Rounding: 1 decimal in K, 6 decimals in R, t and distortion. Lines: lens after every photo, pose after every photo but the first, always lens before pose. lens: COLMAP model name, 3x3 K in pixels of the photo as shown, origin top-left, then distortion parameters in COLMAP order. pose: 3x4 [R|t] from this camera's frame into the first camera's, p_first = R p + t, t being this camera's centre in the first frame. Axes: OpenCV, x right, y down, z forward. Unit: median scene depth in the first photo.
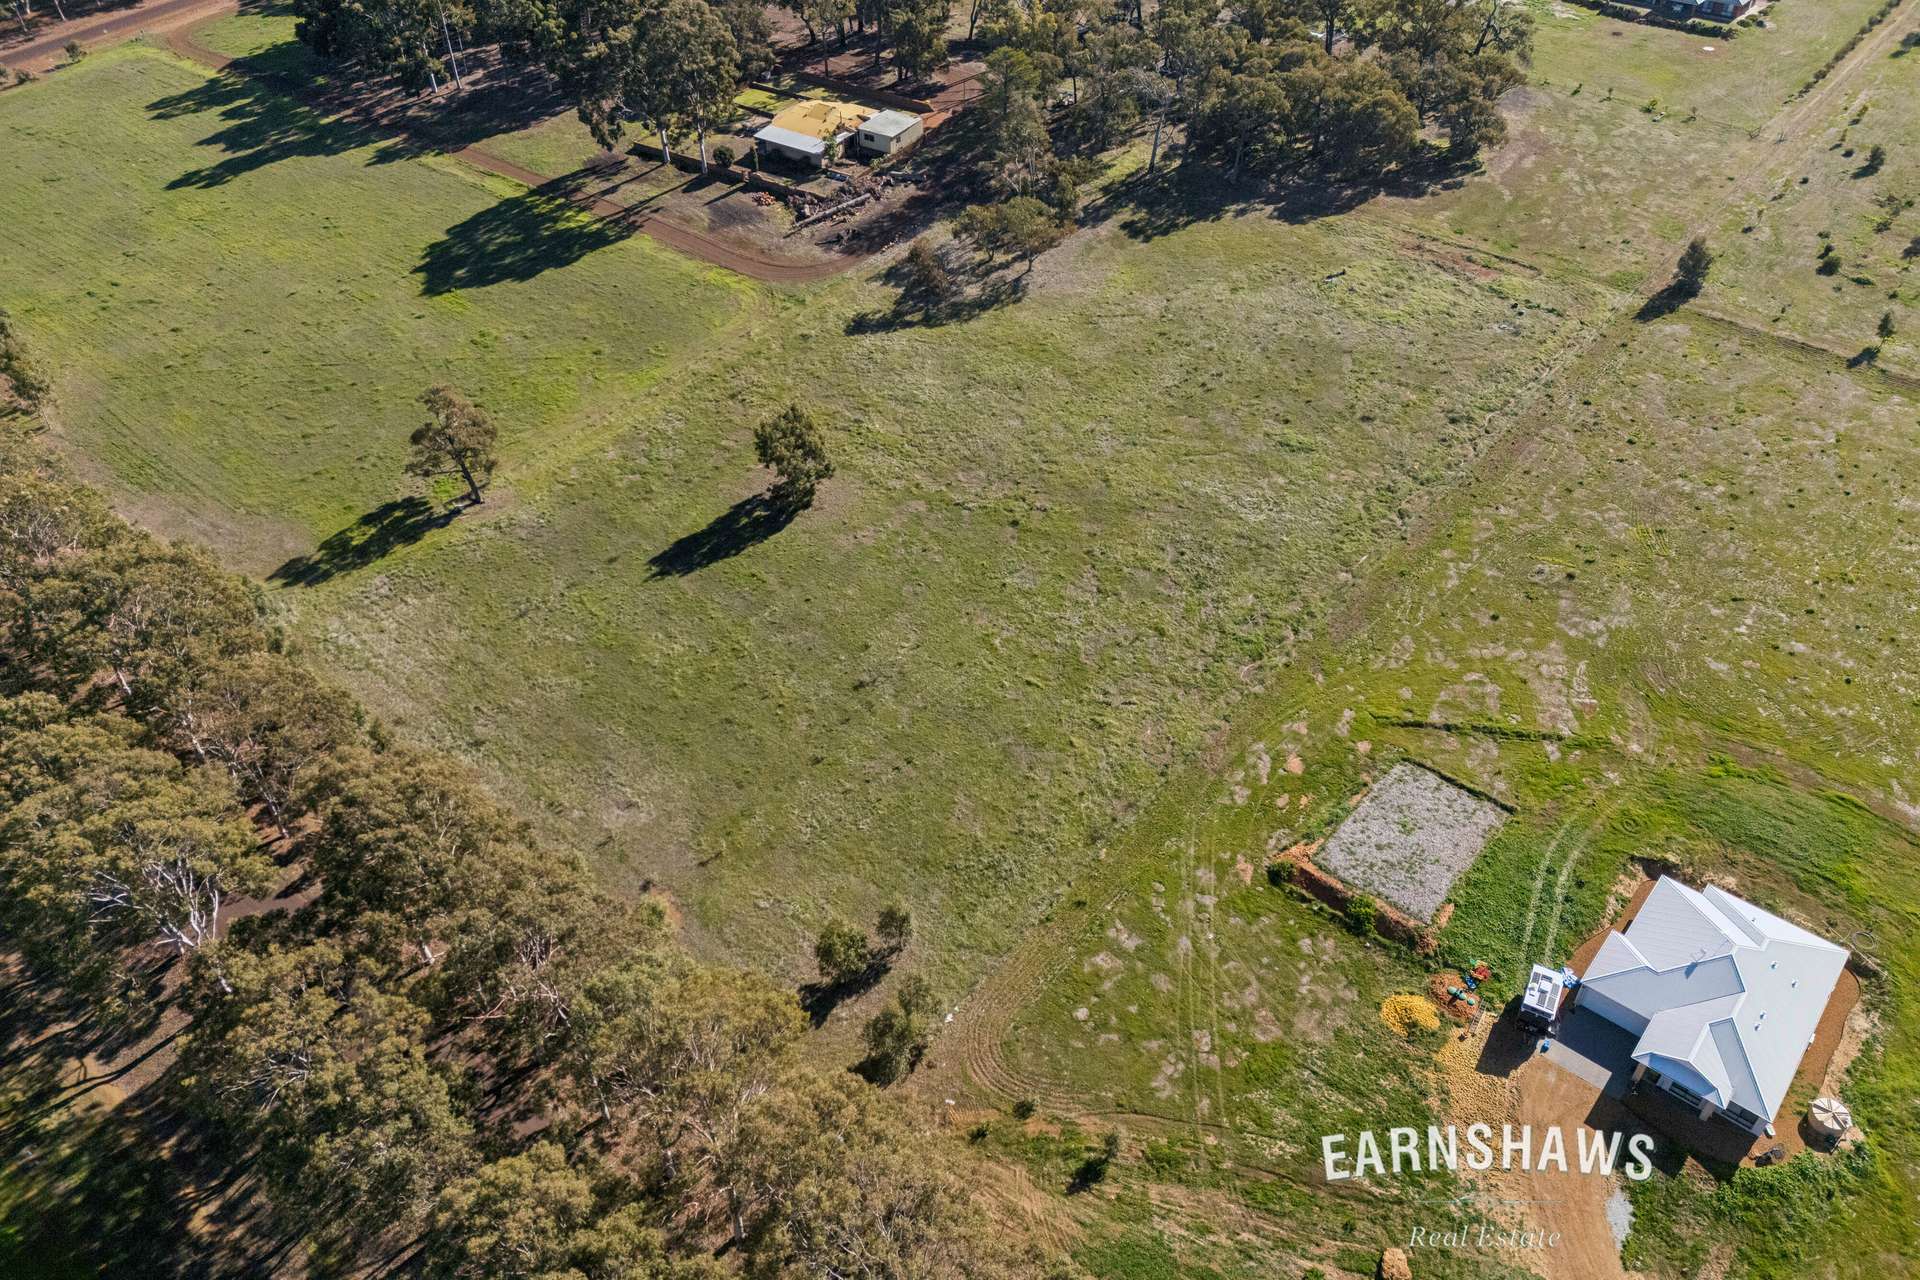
lens RADIAL K [[1384.4, 0, 967.3], [0, 1384.4, 644.4], [0, 0, 1]] dist [0.094053, -0.099336]
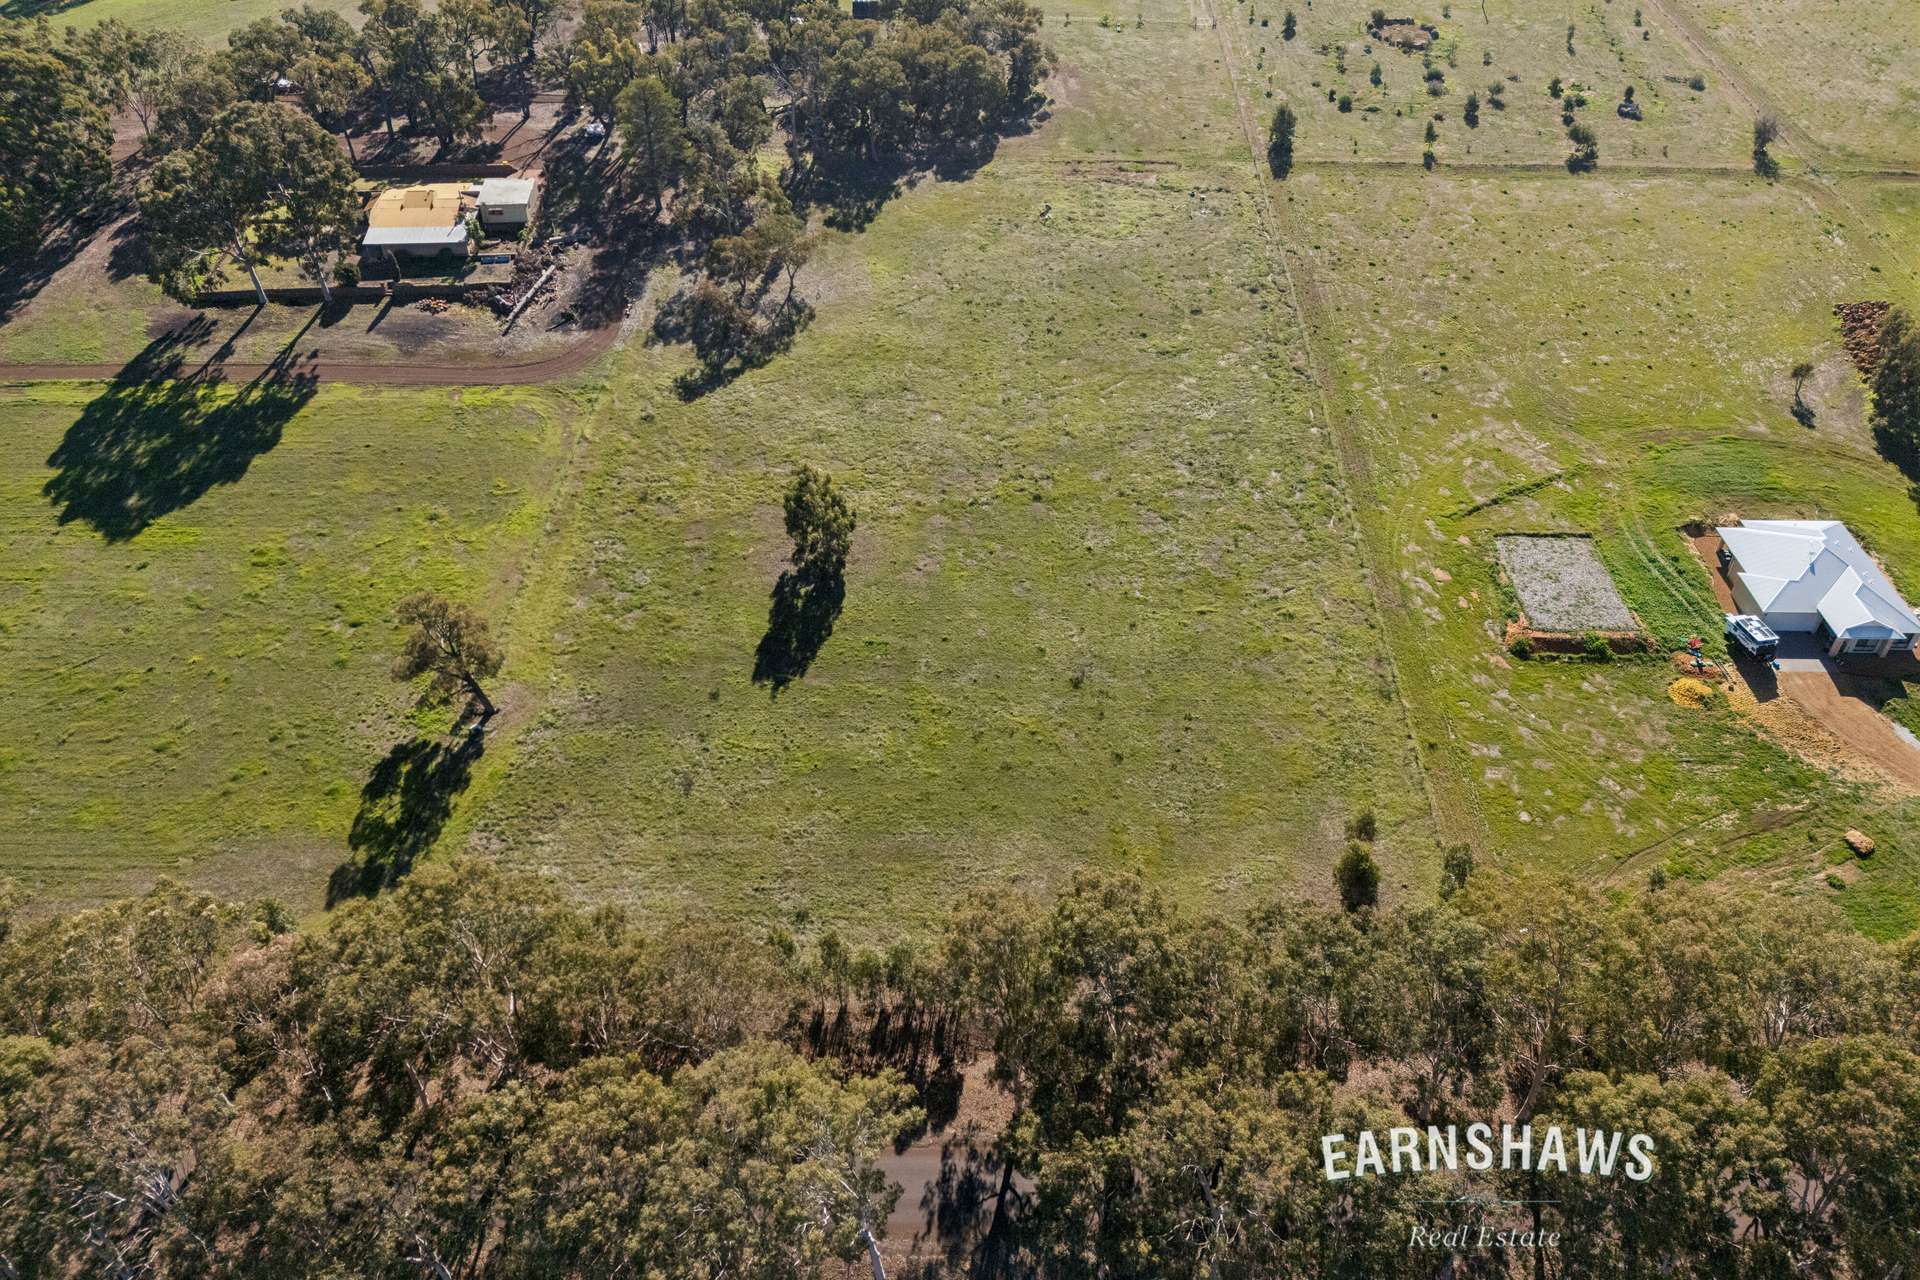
lens RADIAL K [[1385.6, 0, 964.6], [0, 1385.6, 642.7], [0, 0, 1]] dist [0.084133, -0.083215]
pose [[0.777590, -0.402841, 0.482777, -0.448507], [0.404009, 0.908440, 0.107303, -0.100438], [-0.481800, 0.111608, 0.869144, 0.121173]]
